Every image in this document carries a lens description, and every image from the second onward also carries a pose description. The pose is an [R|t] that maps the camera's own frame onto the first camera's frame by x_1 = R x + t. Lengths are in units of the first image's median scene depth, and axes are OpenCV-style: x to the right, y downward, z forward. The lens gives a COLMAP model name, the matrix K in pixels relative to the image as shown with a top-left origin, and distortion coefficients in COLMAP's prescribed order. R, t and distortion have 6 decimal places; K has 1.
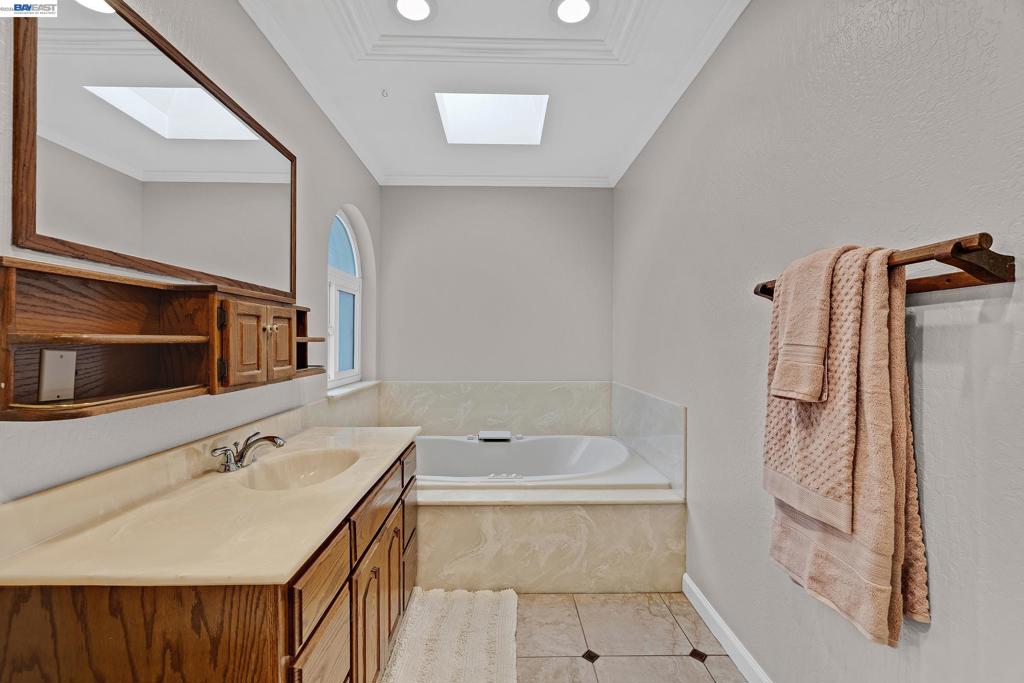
lens RADIAL K [[425.5, 0, 512.0], [0, 425.5, 341.5], [0, 0, 1]] dist [0.000369, 0.000072]
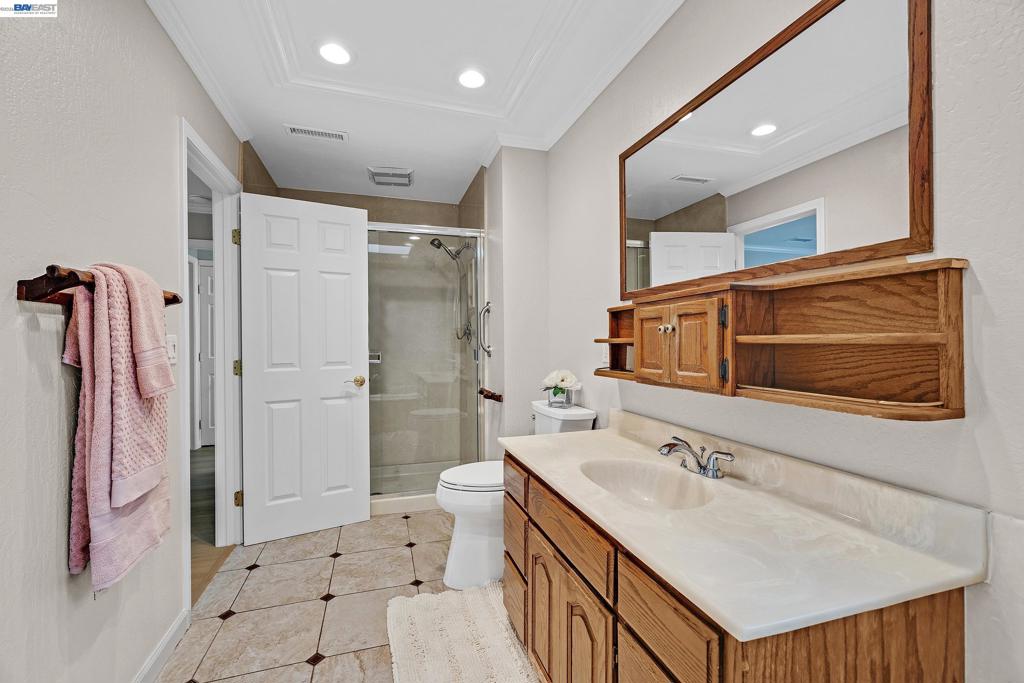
lens RADIAL K [[425.5, 0, 512.0], [0, 425.5, 341.5], [0, 0, 1]] dist [0.000369, 0.000072]
pose [[-0.956981, -0.005586, -0.290096, 0.057952], [-0.004405, 0.999979, -0.004724, 0.008368], [0.290116, -0.003243, -0.956986, 1.701144]]
